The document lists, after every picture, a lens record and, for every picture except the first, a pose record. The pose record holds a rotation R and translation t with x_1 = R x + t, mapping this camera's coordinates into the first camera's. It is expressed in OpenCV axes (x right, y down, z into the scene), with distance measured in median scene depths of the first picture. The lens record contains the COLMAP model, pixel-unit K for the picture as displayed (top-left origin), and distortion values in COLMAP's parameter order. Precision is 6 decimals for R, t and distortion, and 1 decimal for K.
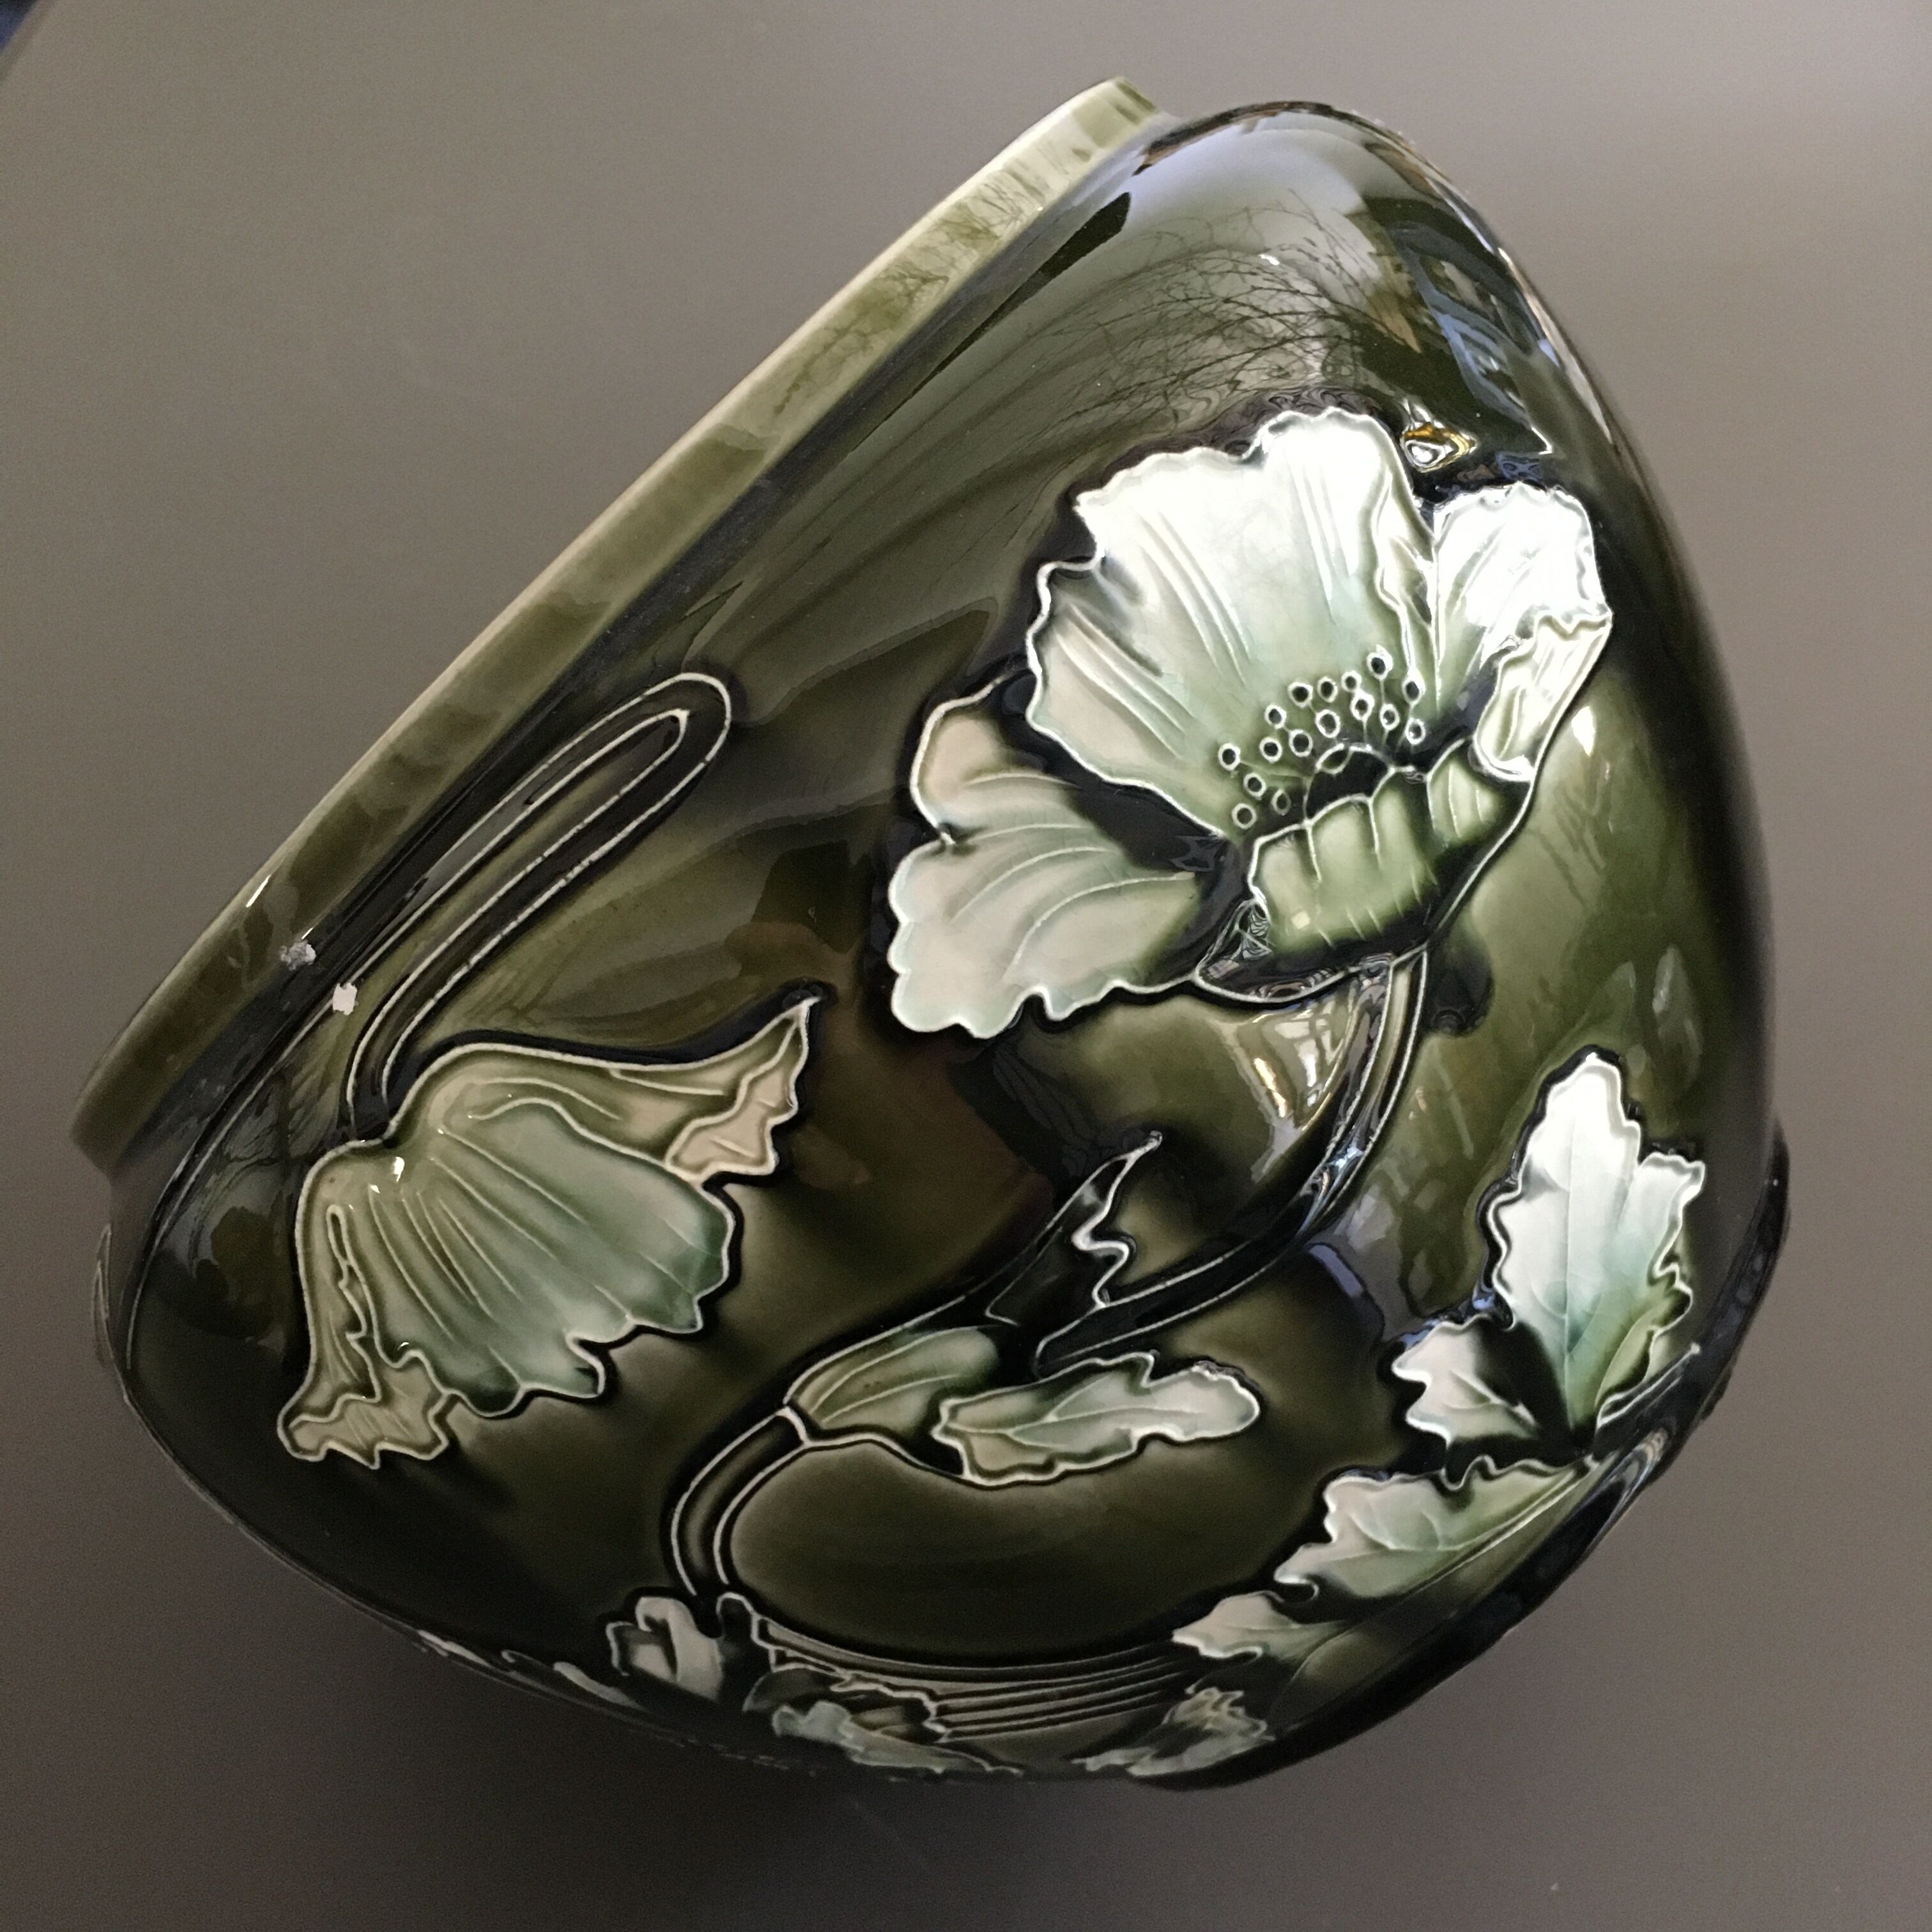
lens RADIAL K [[2243.4, 0, 966.0], [0, 2243.4, 966.0], [0, 0, 1]] dist [0.093973, -0.161978]
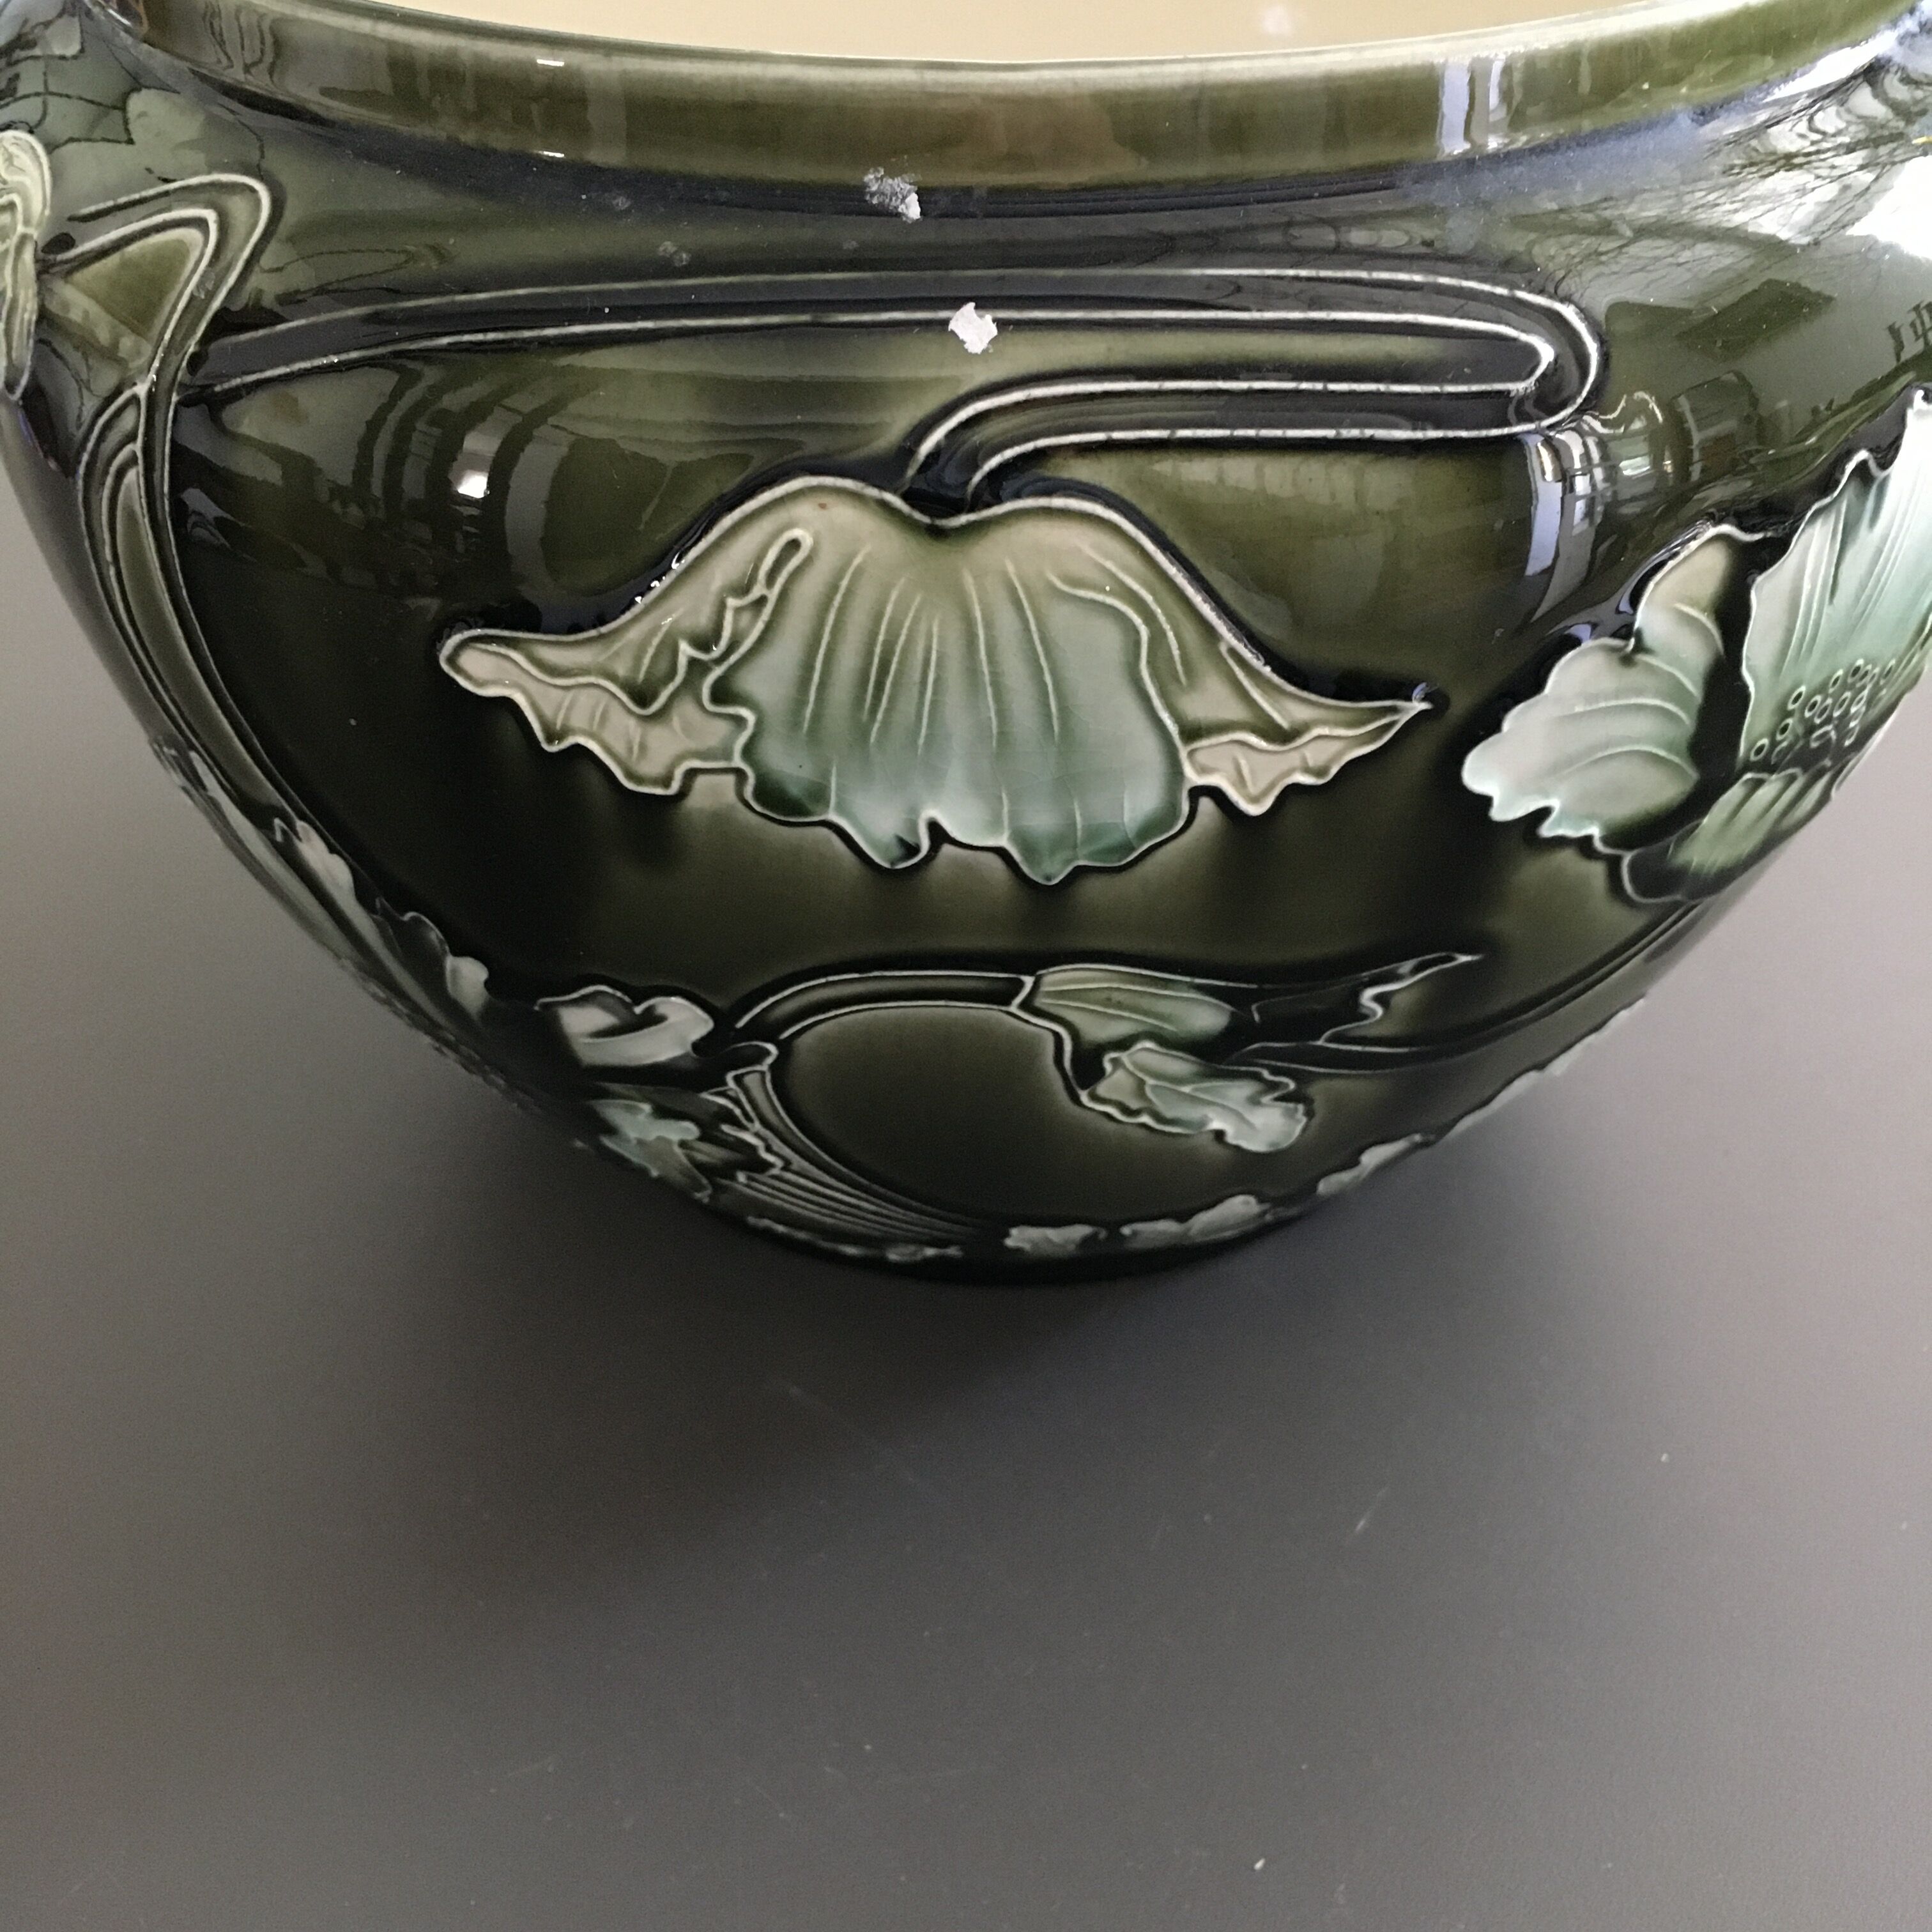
lens RADIAL K [[2243.4, 0, 966.0], [0, 2243.4, 966.0], [0, 0, 1]] dist [0.093973, -0.161978]
pose [[0.697241, 0.443066, 0.563514, -0.636885], [-0.616763, 0.771414, 0.156598, 0.065968], [-0.365320, -0.456741, 0.811128, 0.264698]]
